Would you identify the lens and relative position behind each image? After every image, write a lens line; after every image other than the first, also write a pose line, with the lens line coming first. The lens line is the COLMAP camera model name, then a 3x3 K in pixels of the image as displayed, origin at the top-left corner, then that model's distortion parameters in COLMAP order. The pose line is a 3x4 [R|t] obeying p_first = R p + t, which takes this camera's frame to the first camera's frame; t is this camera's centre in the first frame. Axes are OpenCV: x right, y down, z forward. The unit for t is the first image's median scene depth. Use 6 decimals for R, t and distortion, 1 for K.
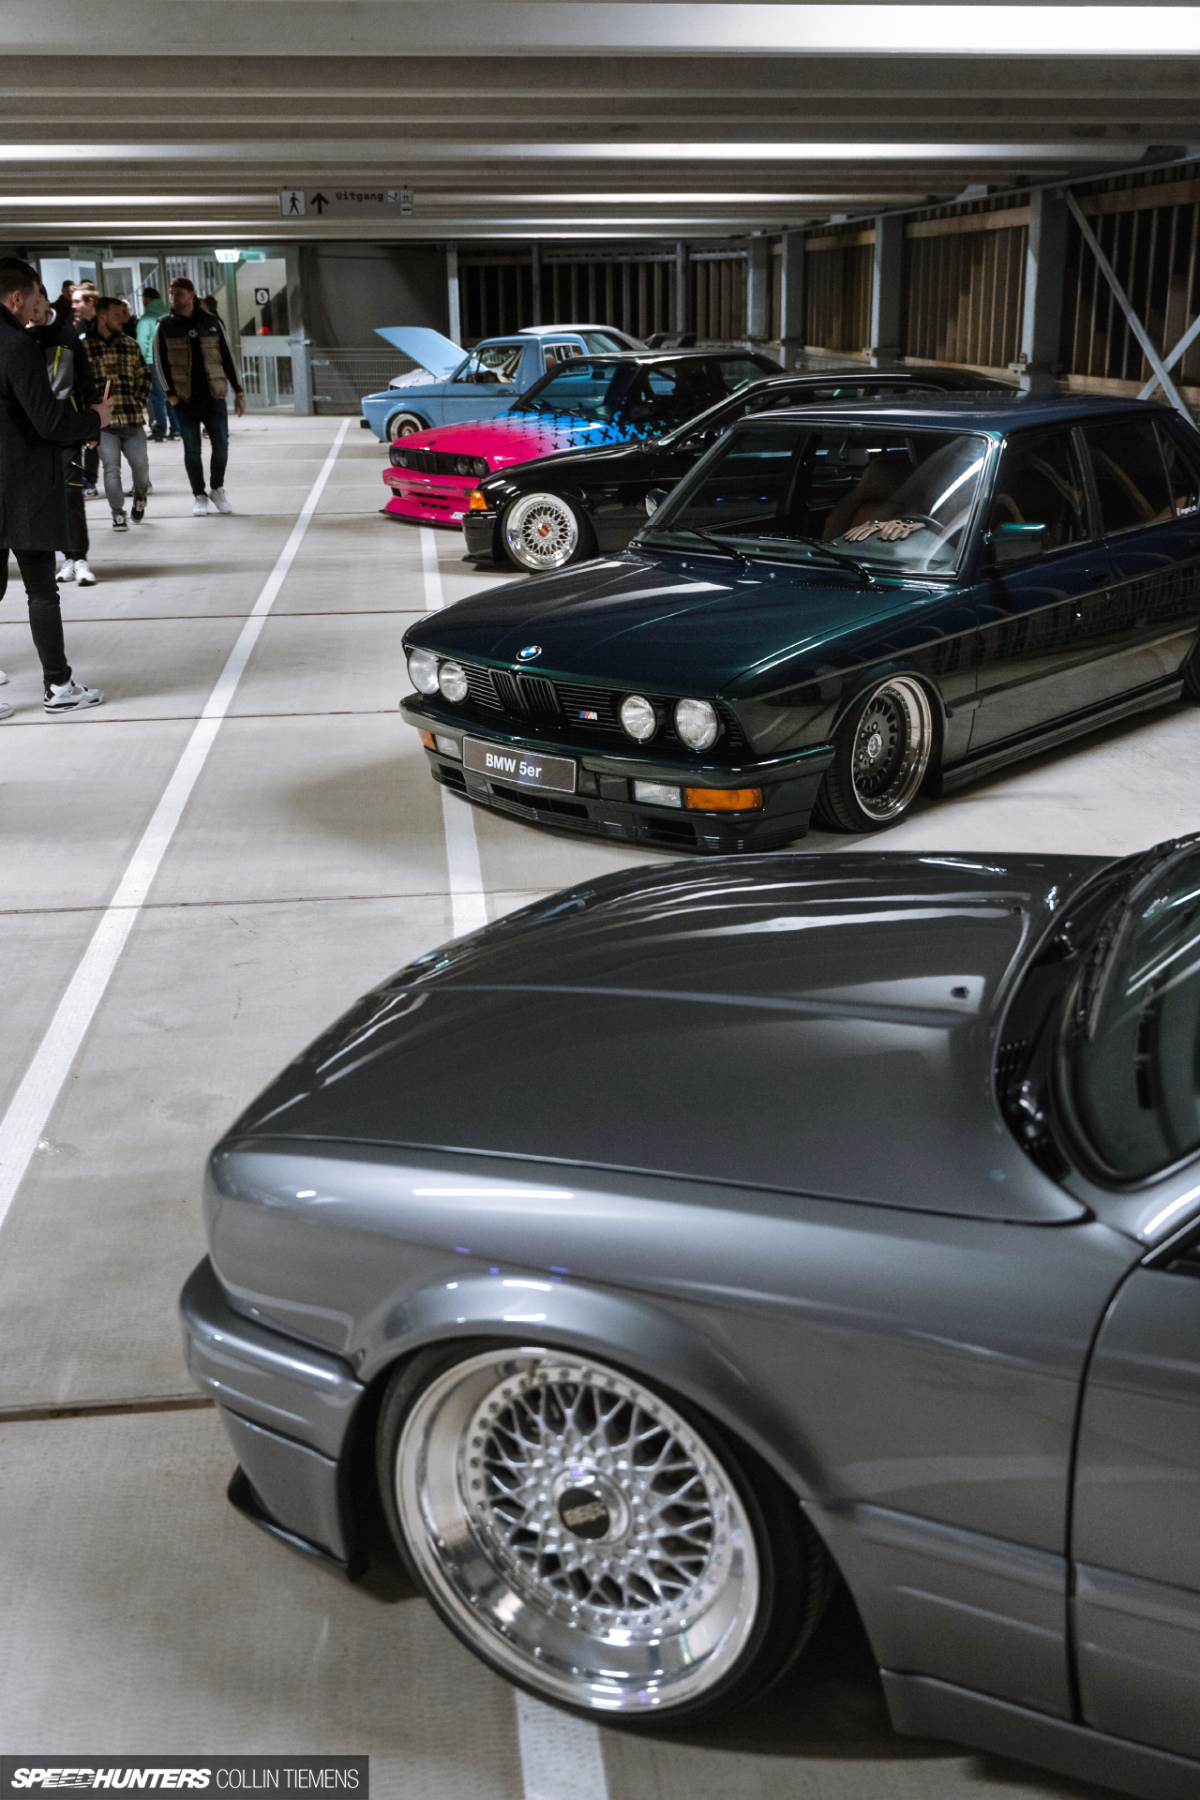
lens RADIAL K [[1764.3, 0, 599.1], [0, 1764.3, 901.1], [0, 0, 1]] dist [-0.001622, 0.000000]
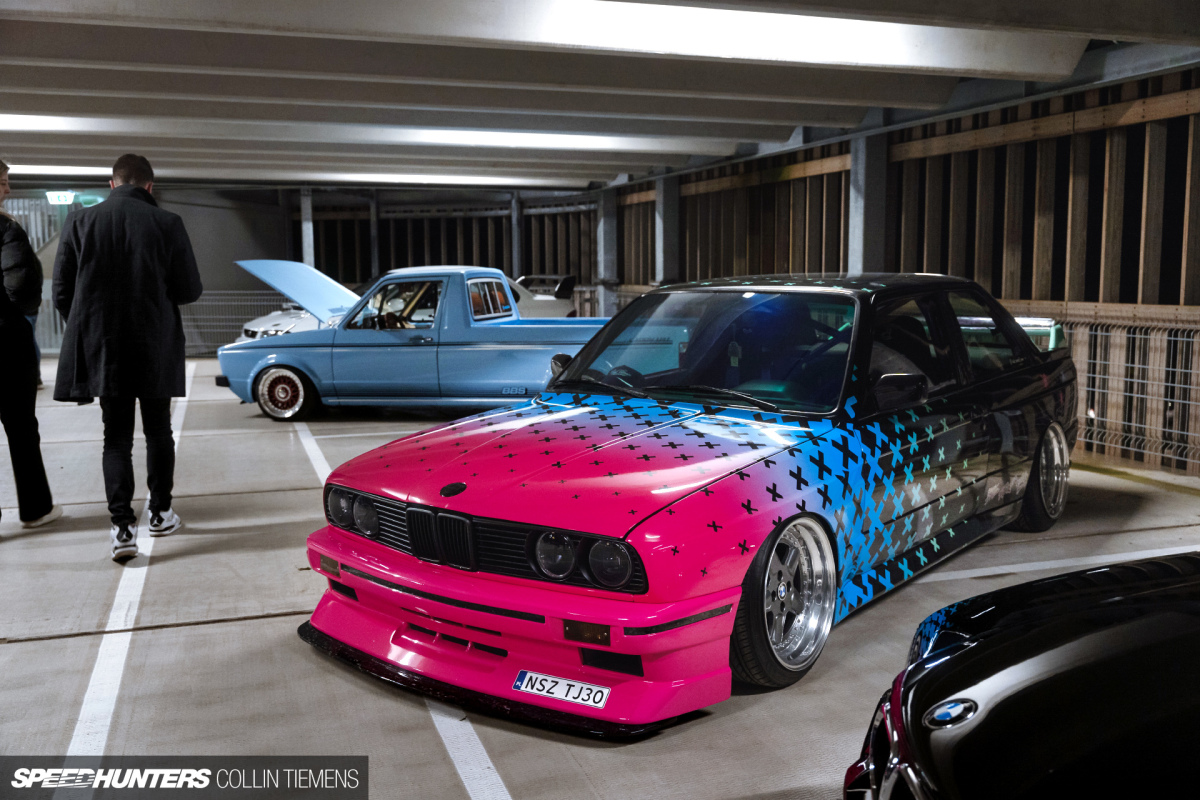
lens RADIAL K [[1176.2, 0, 601.5], [0, 1176.2, 404.7], [0, 0, 1]] dist [-0.001622, 0.000000]
pose [[0.979023, -0.018528, 0.202904, -0.056249], [0.061287, 0.976516, -0.206543, -0.108698], [-0.194312, 0.214646, 0.957168, 0.362184]]
